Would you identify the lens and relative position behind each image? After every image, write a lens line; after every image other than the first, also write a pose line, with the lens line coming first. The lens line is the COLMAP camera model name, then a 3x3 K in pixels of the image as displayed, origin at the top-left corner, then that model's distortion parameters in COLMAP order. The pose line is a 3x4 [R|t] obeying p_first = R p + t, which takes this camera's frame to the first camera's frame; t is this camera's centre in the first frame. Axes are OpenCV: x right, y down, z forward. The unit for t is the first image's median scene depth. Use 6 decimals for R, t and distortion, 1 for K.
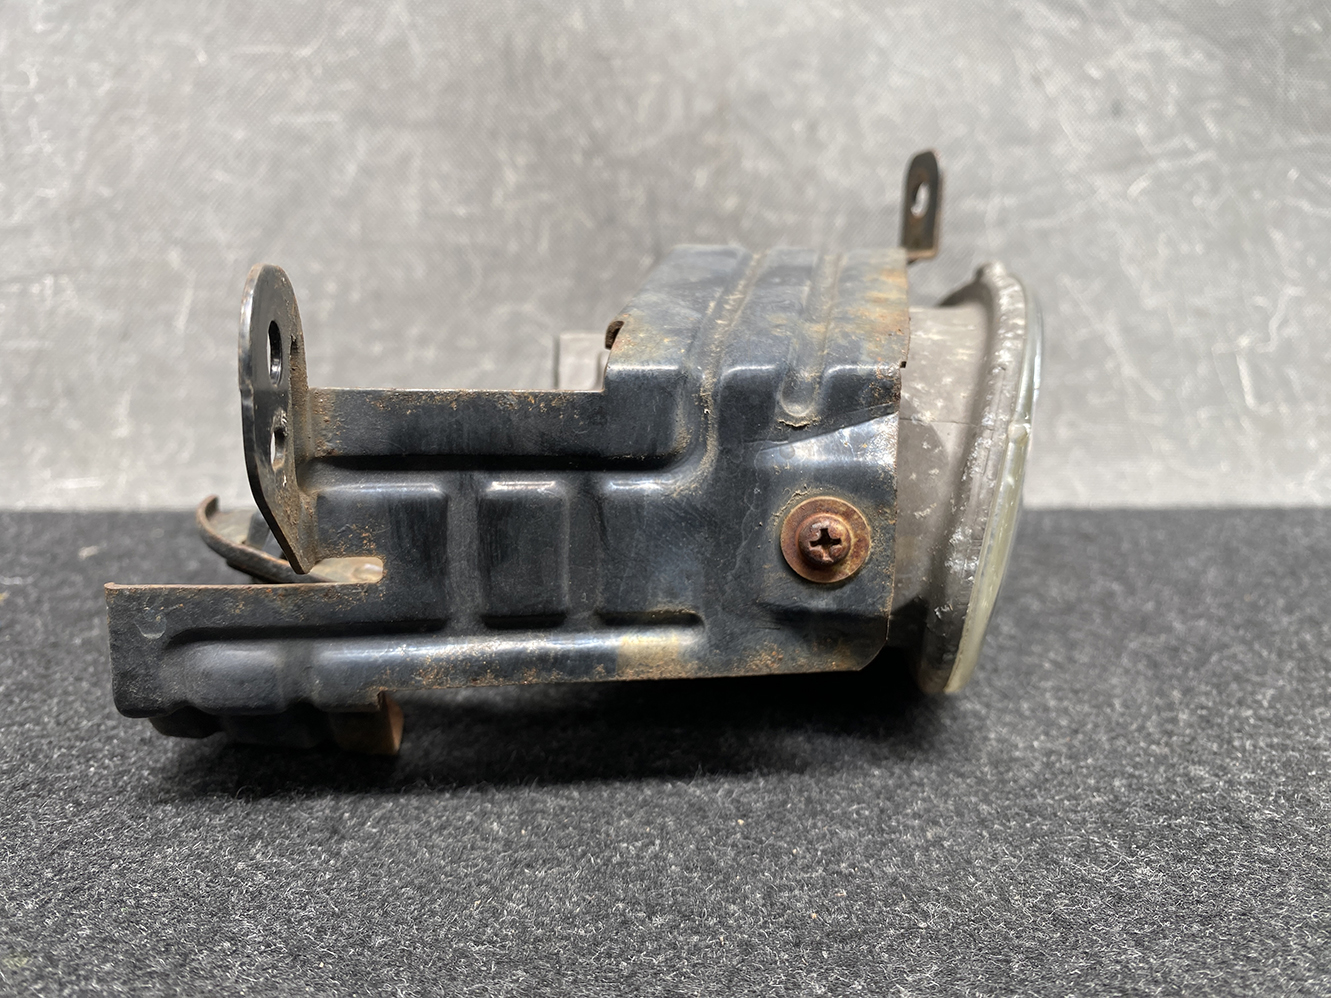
lens RADIAL K [[1017.2, 0, 635.2], [0, 1017.2, 550.3], [0, 0, 1]] dist [-0.041571, 0.024917]
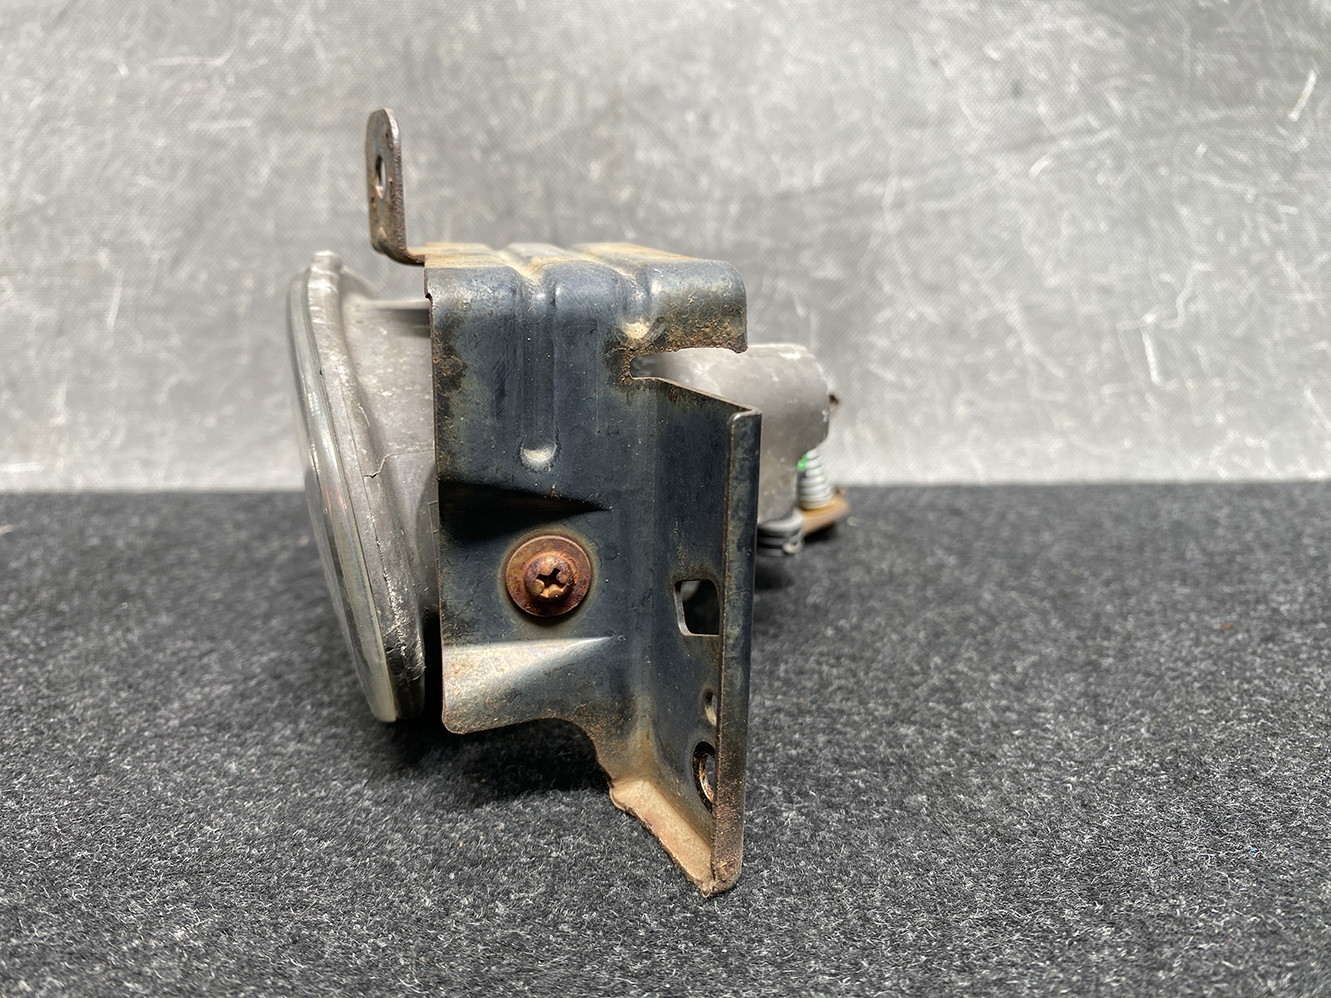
lens RADIAL K [[1017.2, 0, 642.6], [0, 1017.2, 552.6], [0, 0, 1]] dist [-0.041571, 0.024917]
pose [[0.998143, -0.001915, -0.060890, 0.176632], [0.003295, 0.999740, 0.022566, 0.002992], [0.060831, -0.022725, 0.997889, -0.047396]]
